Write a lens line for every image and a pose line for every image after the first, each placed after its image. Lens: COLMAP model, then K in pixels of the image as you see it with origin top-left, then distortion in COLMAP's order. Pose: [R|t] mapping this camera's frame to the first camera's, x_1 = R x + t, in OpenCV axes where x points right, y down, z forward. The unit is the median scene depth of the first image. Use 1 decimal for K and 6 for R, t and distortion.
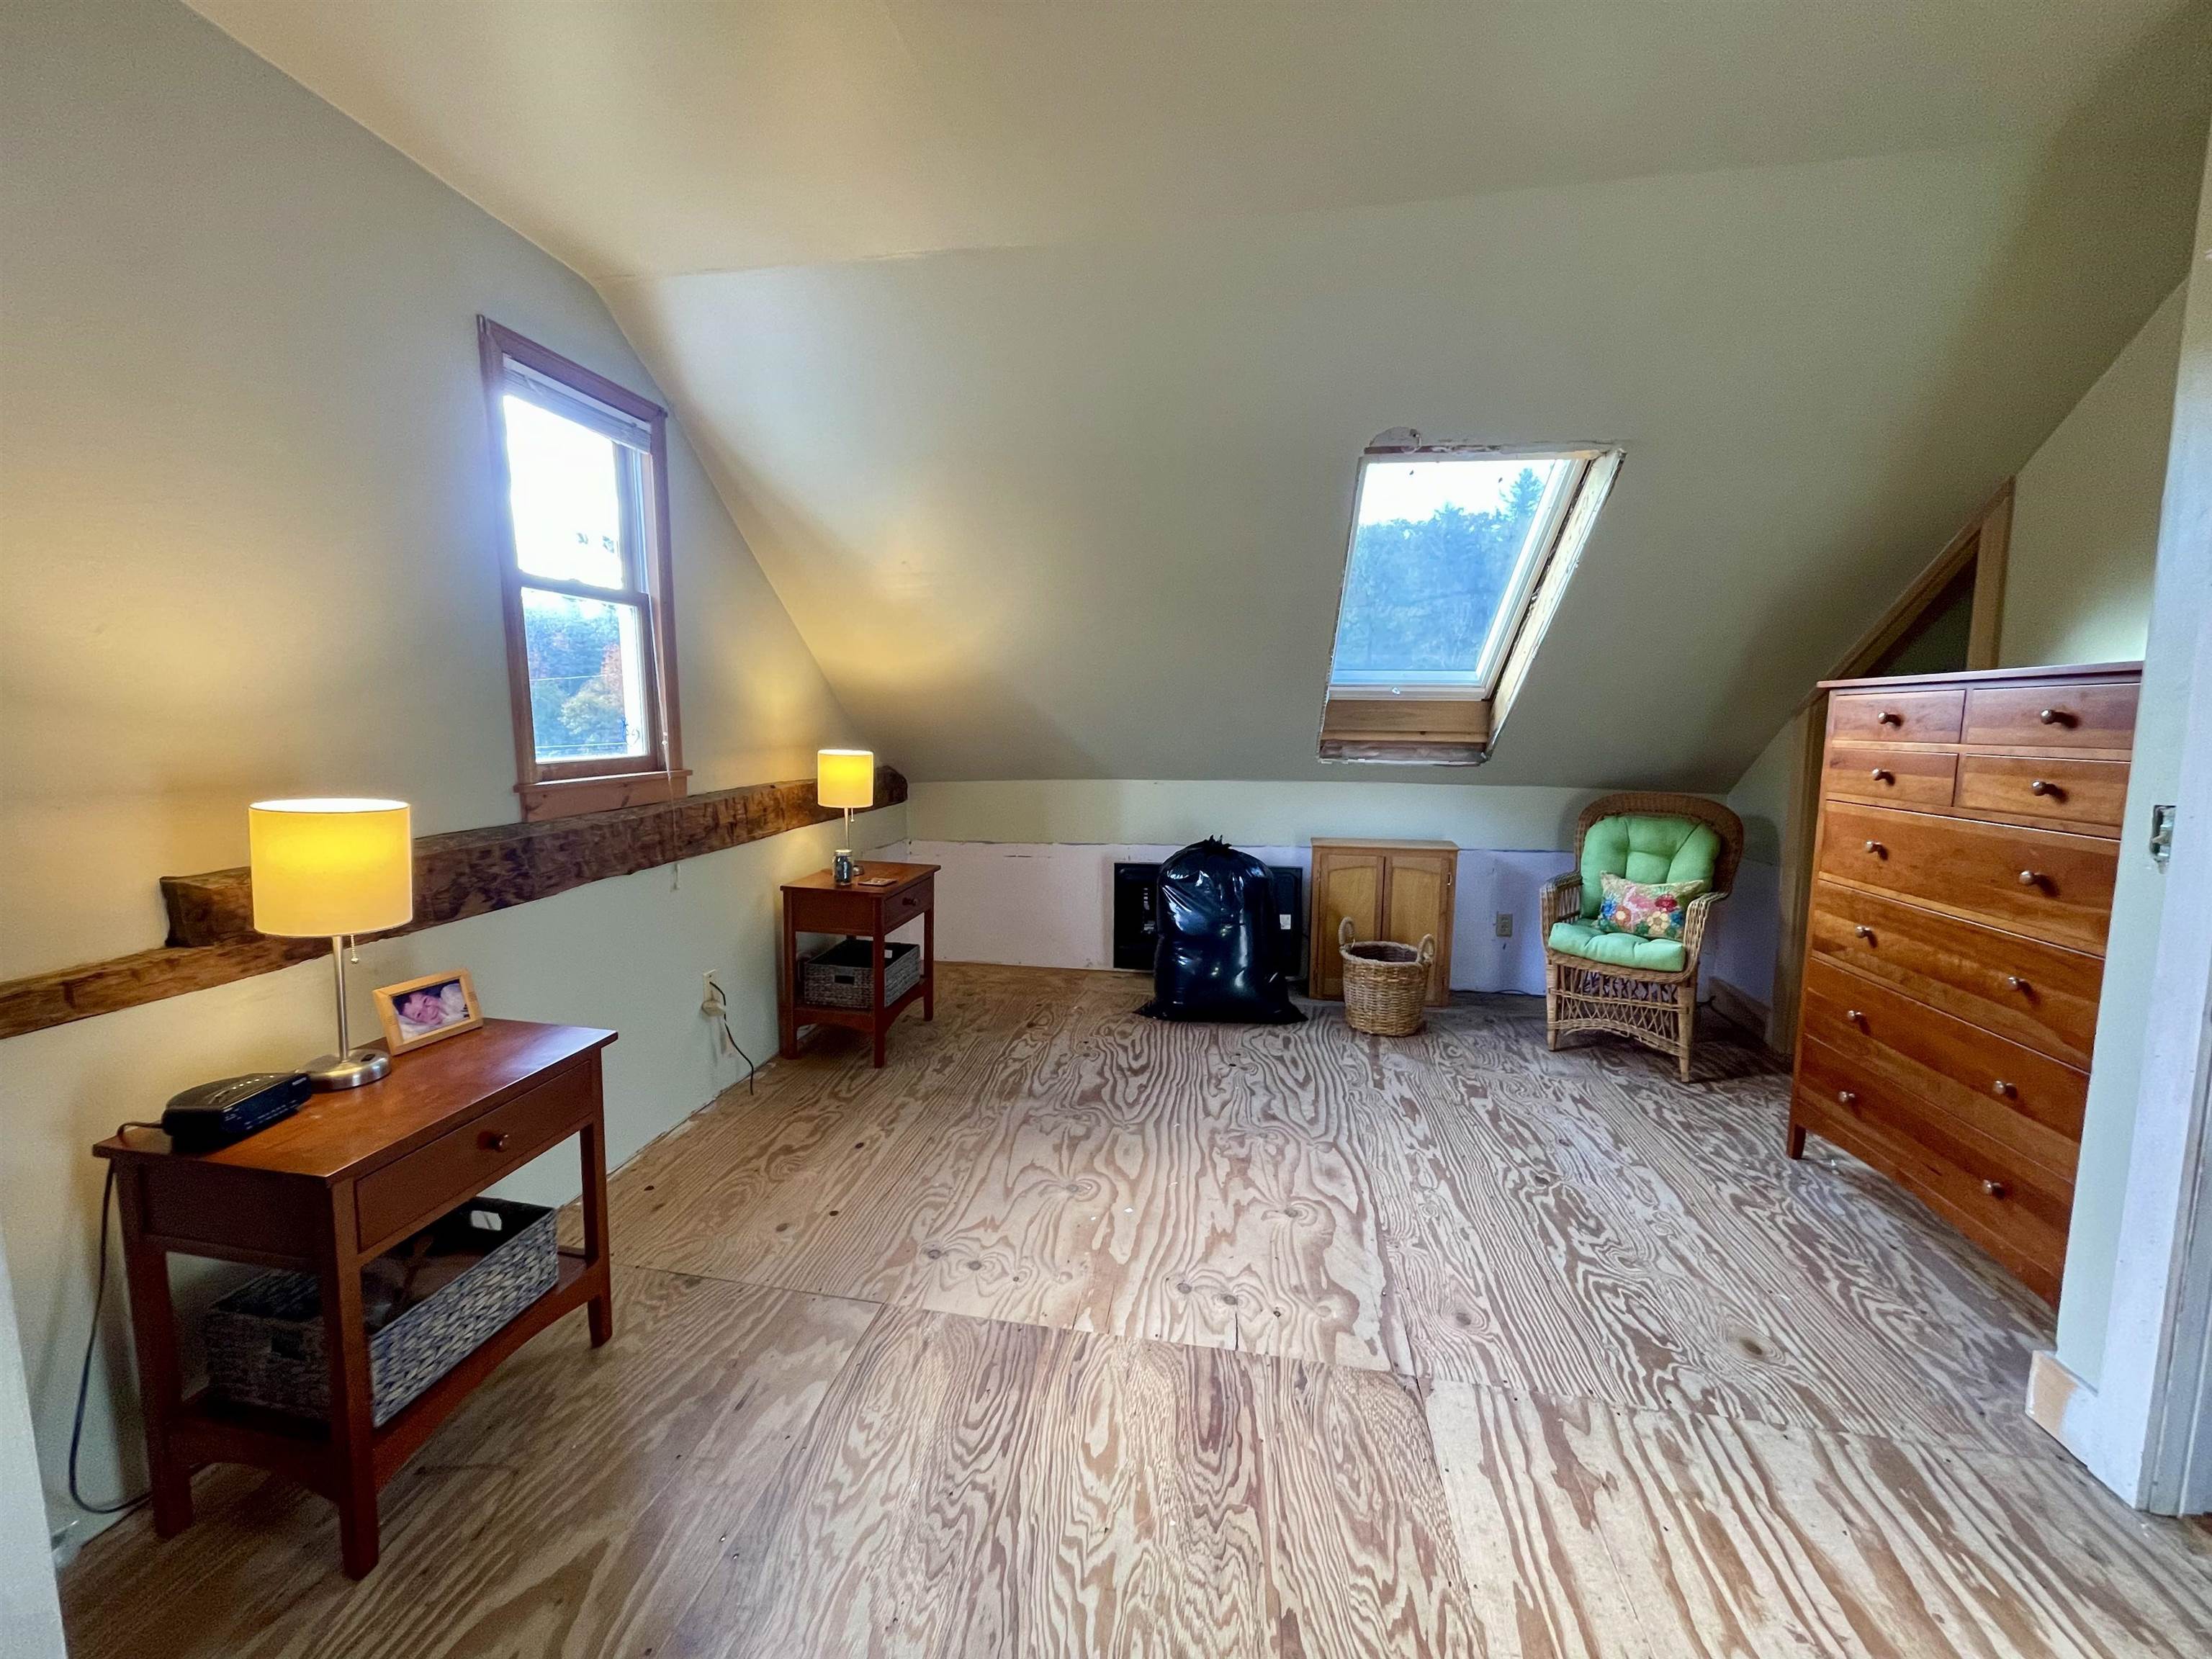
lens RADIAL K [[888.5, 0, 1105.4], [0, 888.5, 821.9], [0, 0, 1]] dist [0.000414, -0.000563]
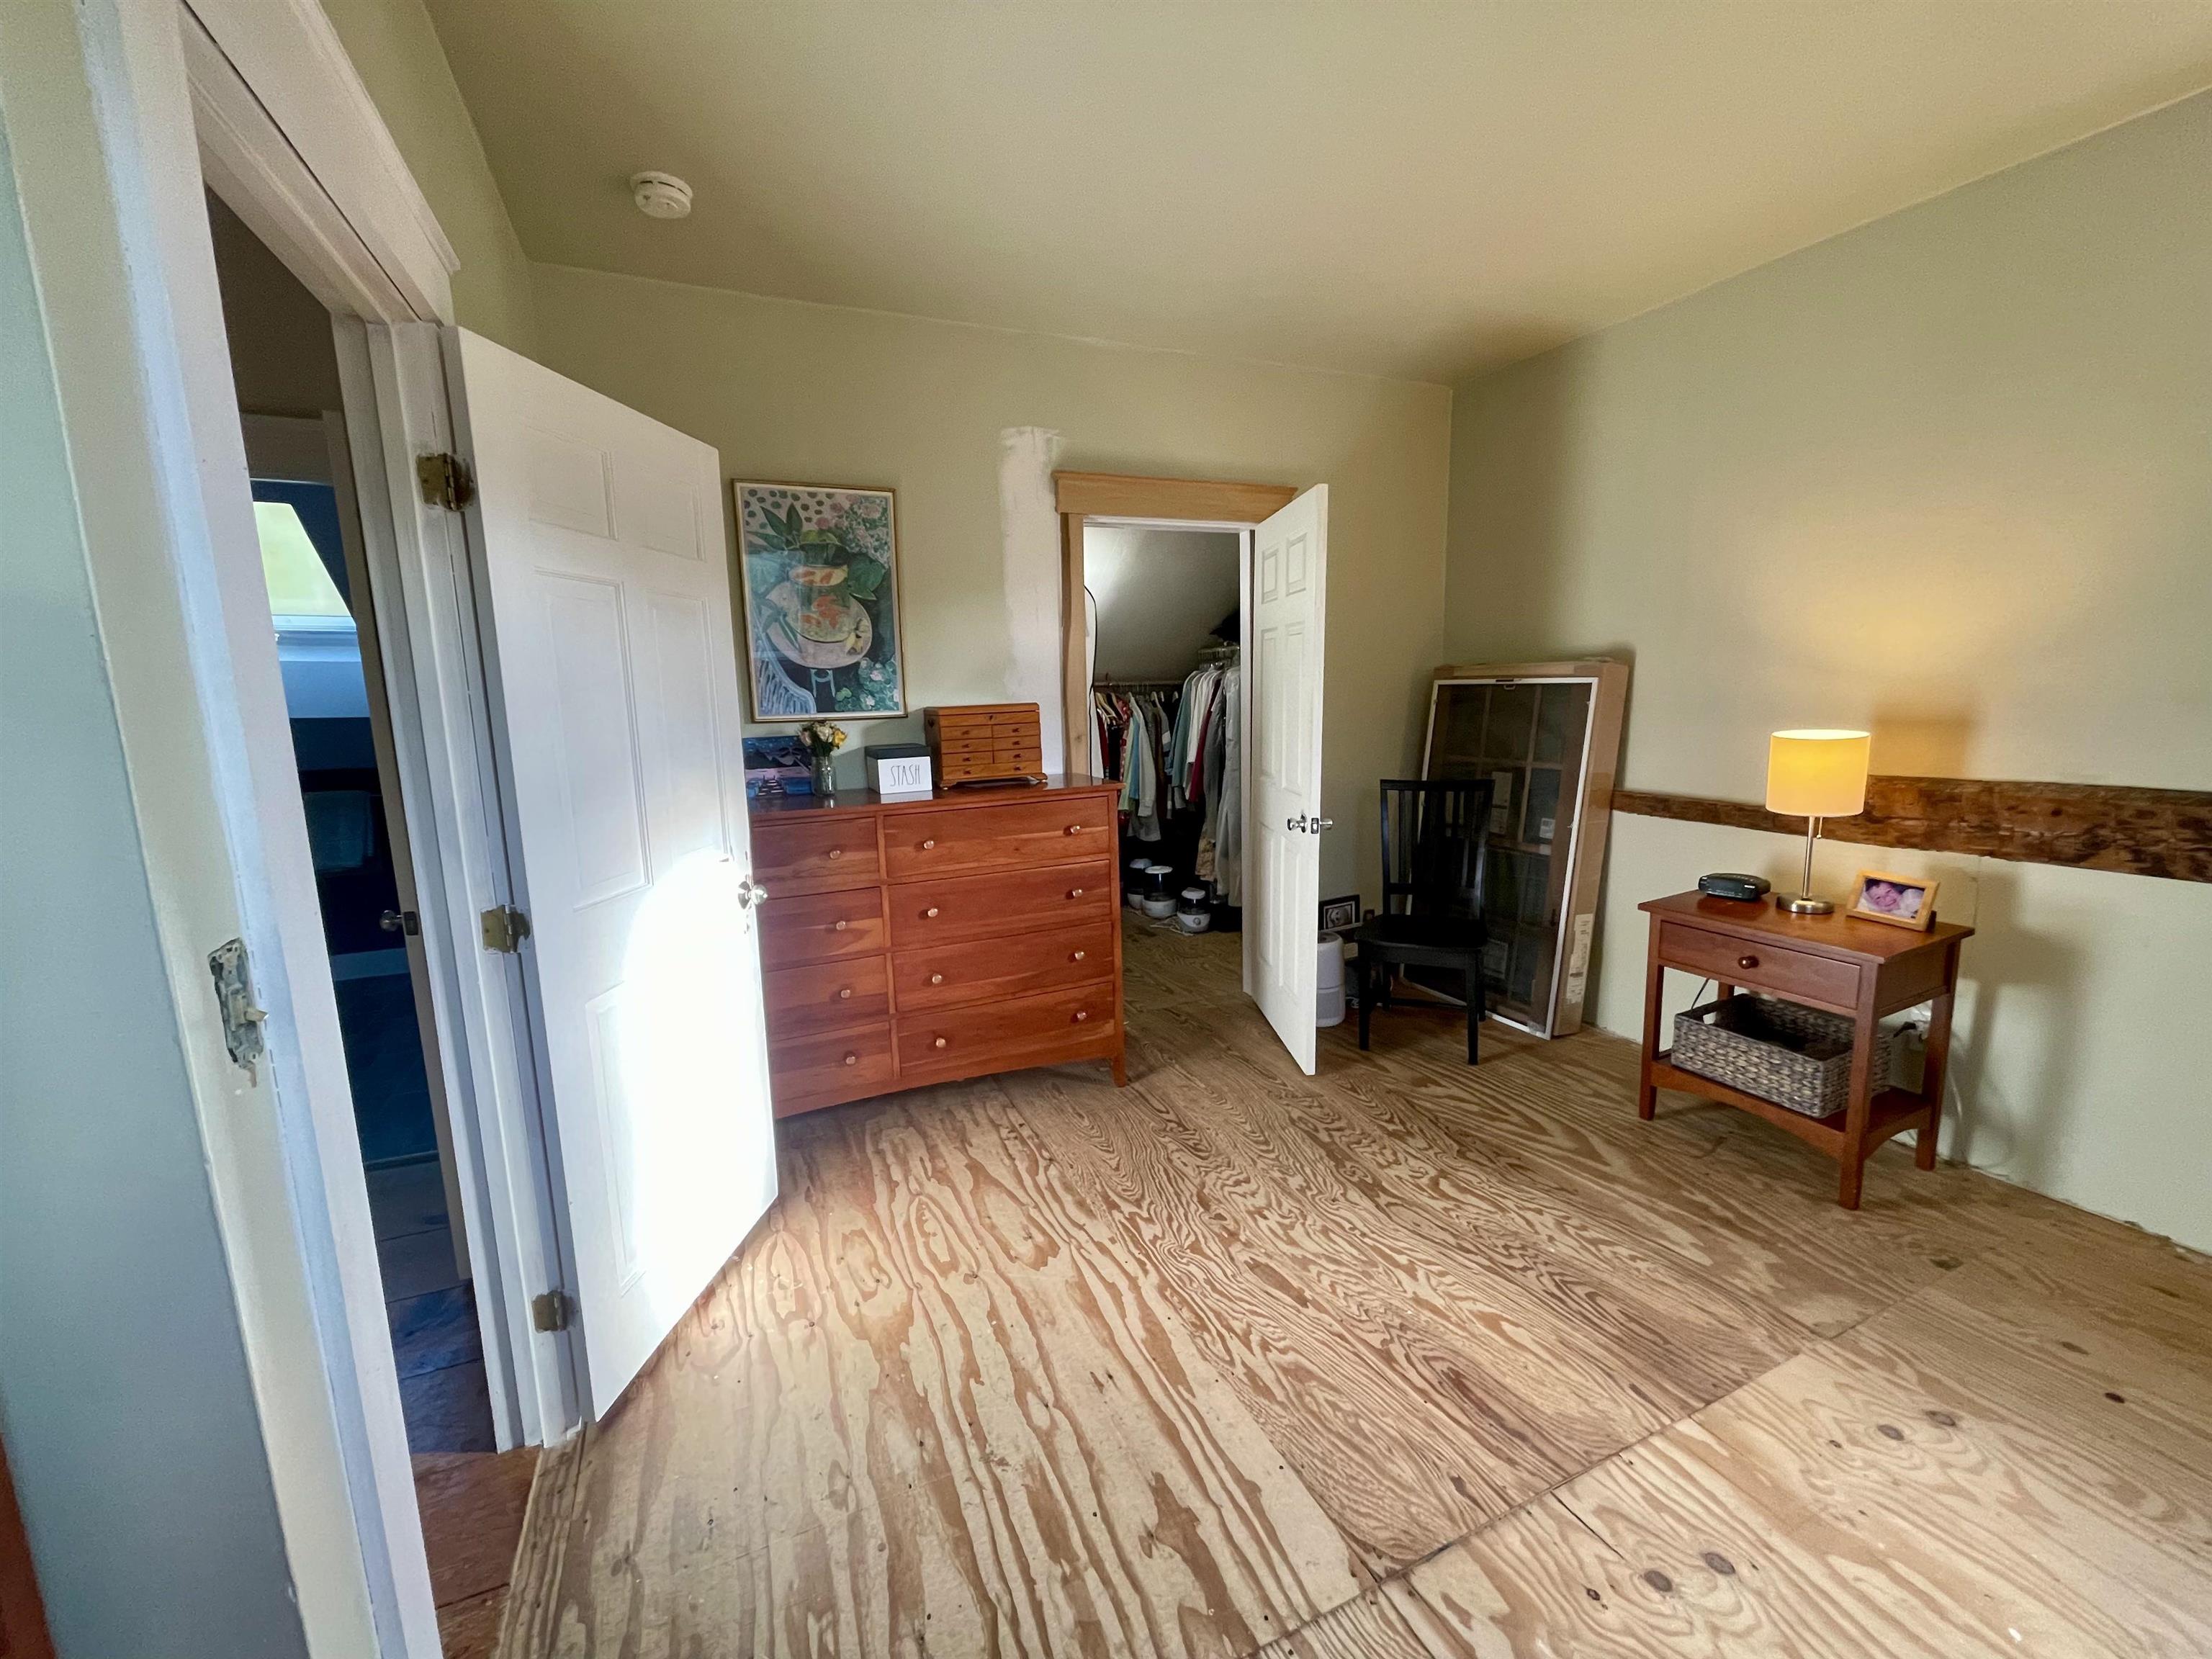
lens RADIAL K [[888.5, 0, 1108.0], [0, 888.5, 827.4], [0, 0, 1]] dist [0.000414, -0.000563]
pose [[-0.826320, 0.110958, -0.552162, 1.048180], [-0.036189, 0.967914, 0.248662, -0.203698], [0.562036, 0.225456, -0.795792, 1.573373]]
